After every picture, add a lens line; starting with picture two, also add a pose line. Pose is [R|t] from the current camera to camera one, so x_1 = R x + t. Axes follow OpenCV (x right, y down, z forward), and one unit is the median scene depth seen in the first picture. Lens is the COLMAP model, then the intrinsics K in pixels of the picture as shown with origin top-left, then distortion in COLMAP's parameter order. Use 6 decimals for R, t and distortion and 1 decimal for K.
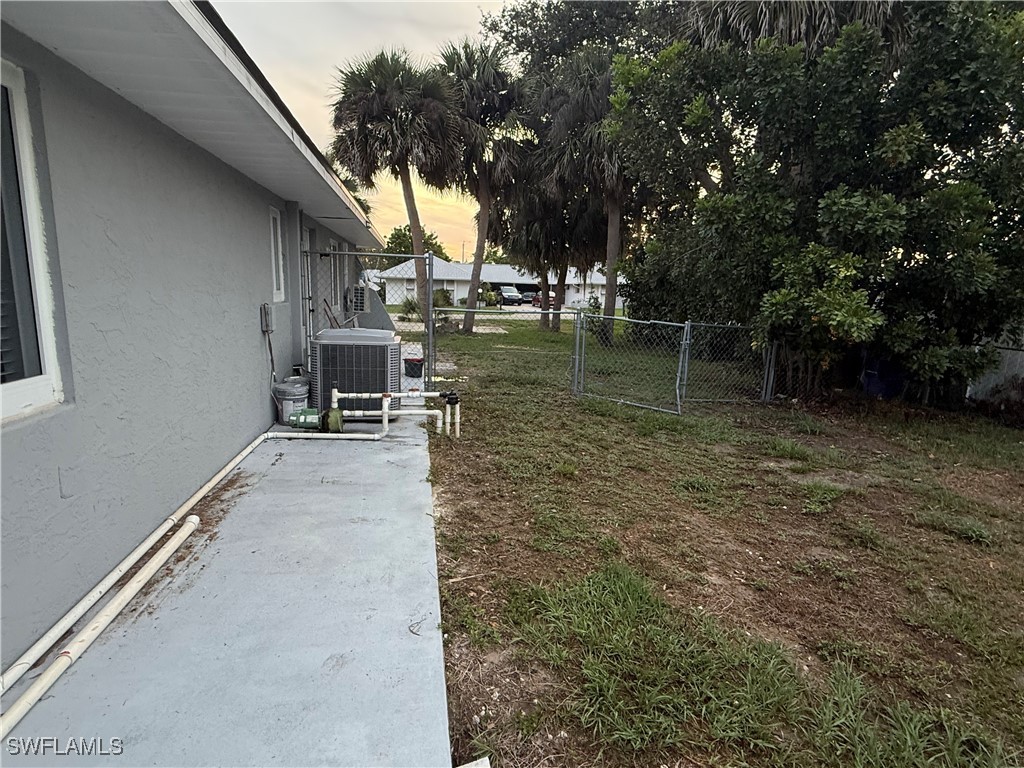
lens RADIAL K [[541.8, 0, 511.4], [0, 541.8, 381.3], [0, 0, 1]] dist [-0.000318, -0.000021]
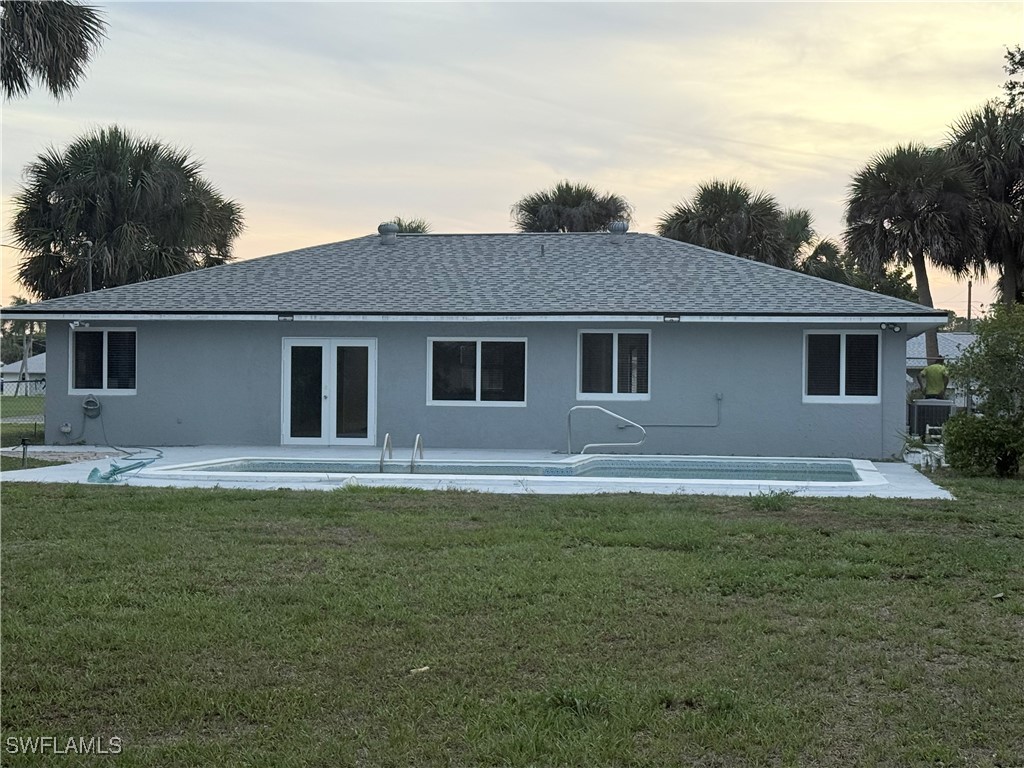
lens RADIAL K [[1761.1, 0, 512.7], [0, 1761.1, 383.5], [0, 0, 1]] dist [0.106968, 0.000000]
pose [[0.945273, -0.014522, -0.325956, 0.151262], [-0.043963, 0.984231, -0.171340, 0.425672], [0.323304, 0.176293, 0.929729, -2.282825]]
